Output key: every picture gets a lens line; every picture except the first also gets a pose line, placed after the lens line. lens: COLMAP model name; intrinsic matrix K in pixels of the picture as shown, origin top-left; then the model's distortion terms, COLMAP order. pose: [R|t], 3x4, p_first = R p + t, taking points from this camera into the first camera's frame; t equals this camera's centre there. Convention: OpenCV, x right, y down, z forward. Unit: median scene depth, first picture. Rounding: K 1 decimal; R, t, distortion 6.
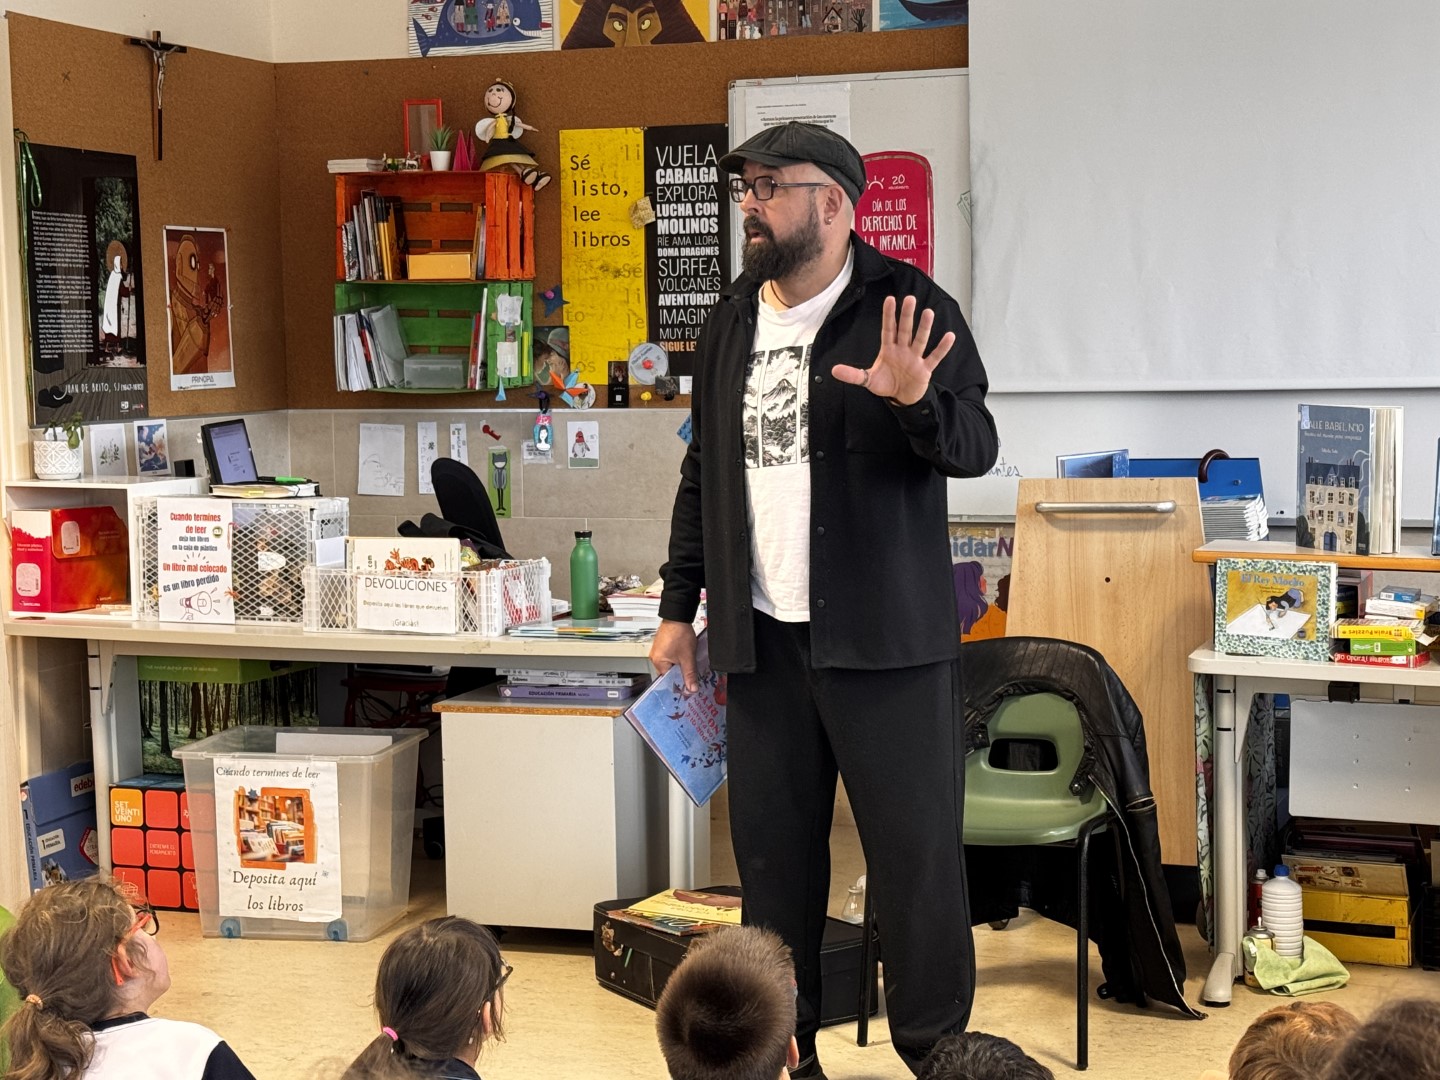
lens RADIAL K [[2376.7, 0, 700.8], [0, 2376.7, 509.7], [0, 0, 1]] dist [0.076375, 0.000000]
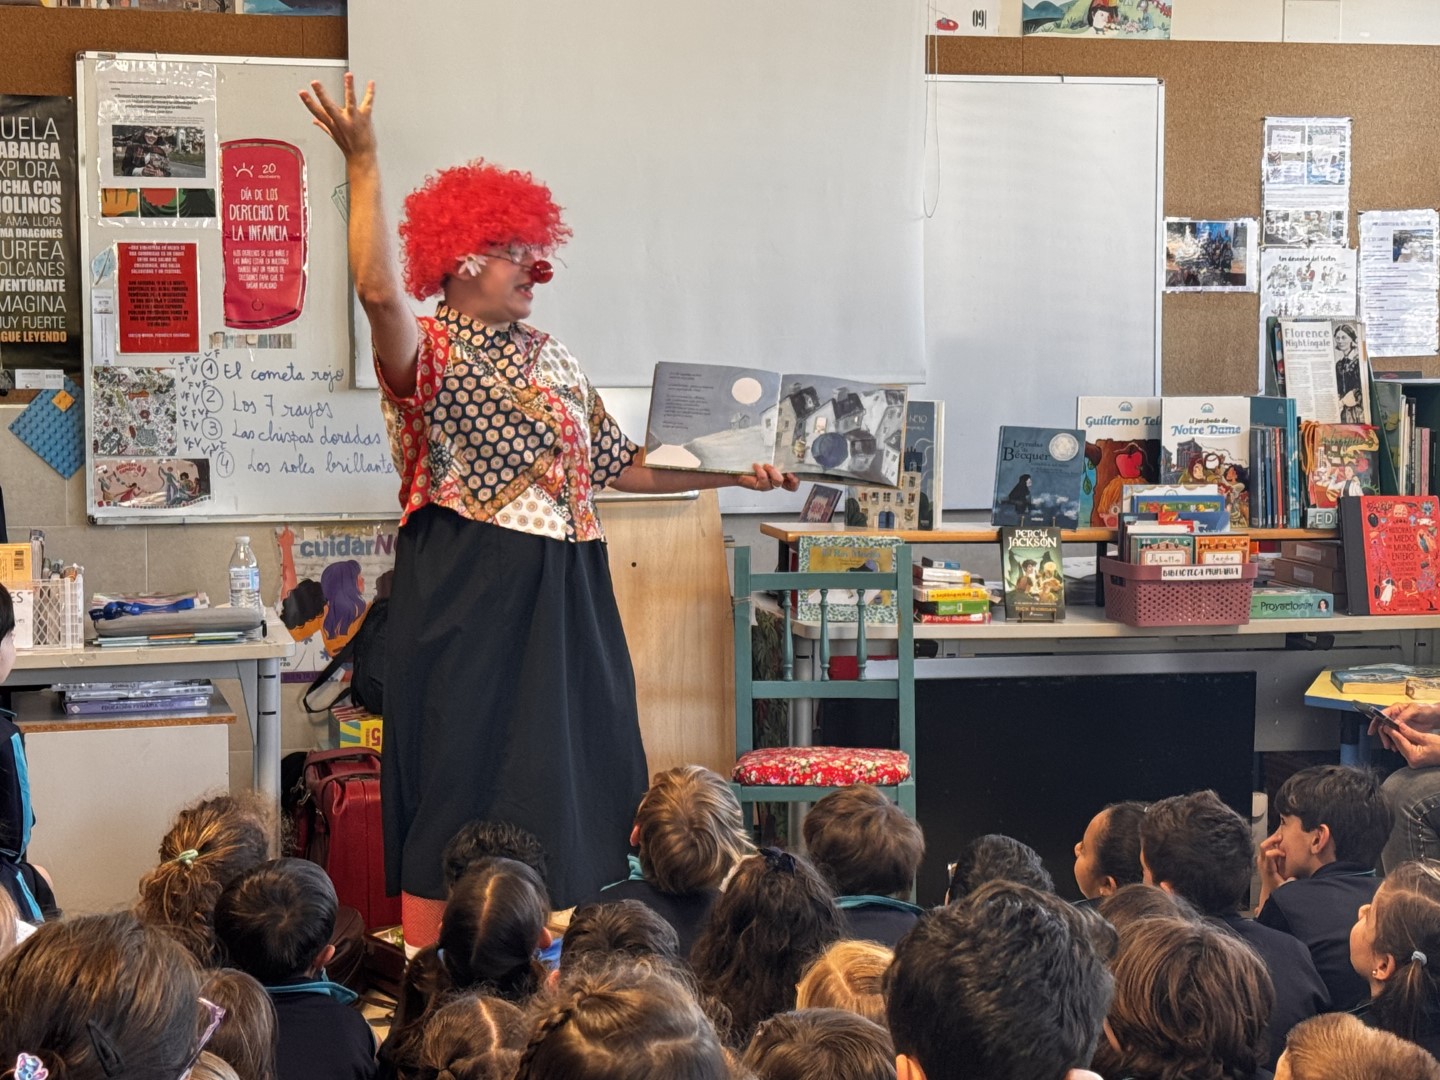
lens RADIAL K [[2690.9, 0, 821.4], [0, 2690.9, 465.8], [0, 0, 1]] dist [0.103048, 0.000000]
pose [[0.835576, -0.013577, 0.549207, -0.354340], [0.025901, 0.999556, -0.014697, 0.004448], [-0.548764, 0.026506, 0.835557, -0.040623]]
